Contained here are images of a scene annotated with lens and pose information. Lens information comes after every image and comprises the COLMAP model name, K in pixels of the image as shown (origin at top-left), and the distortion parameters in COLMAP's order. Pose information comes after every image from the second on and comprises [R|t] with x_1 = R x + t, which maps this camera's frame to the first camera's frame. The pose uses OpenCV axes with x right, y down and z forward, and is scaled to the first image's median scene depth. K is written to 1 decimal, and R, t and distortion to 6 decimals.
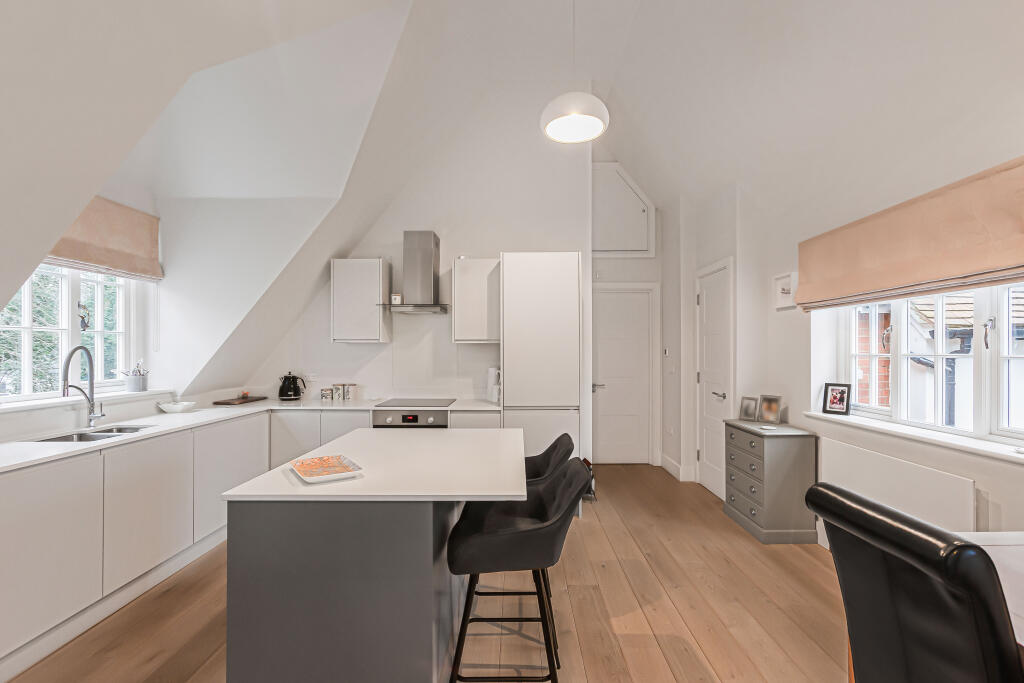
lens RADIAL K [[480.5, 0, 530.0], [0, 480.5, 350.2], [0, 0, 1]] dist [-0.002999, -0.000102]
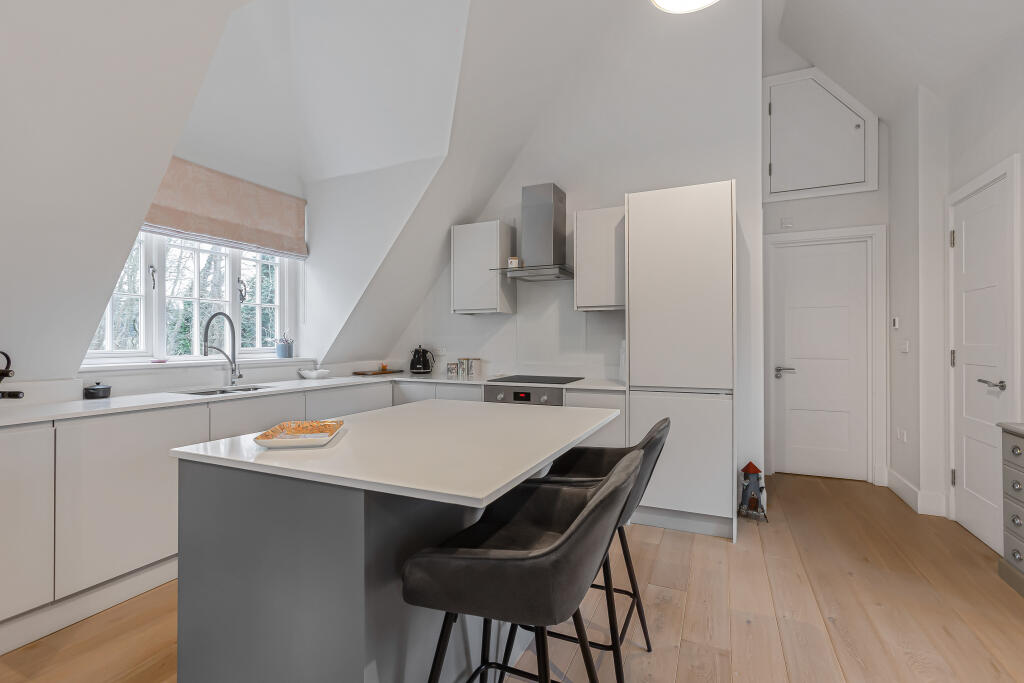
lens RADIAL K [[483.0, 0, 512.0], [0, 483.0, 341.5], [0, 0, 1]] dist [0.002800, 0.000862]
pose [[0.905937, -0.001583, -0.423410, 0.107668], [0.001423, 0.999999, -0.000693, 0.042122], [0.423411, 0.000026, 0.905938, 0.186104]]
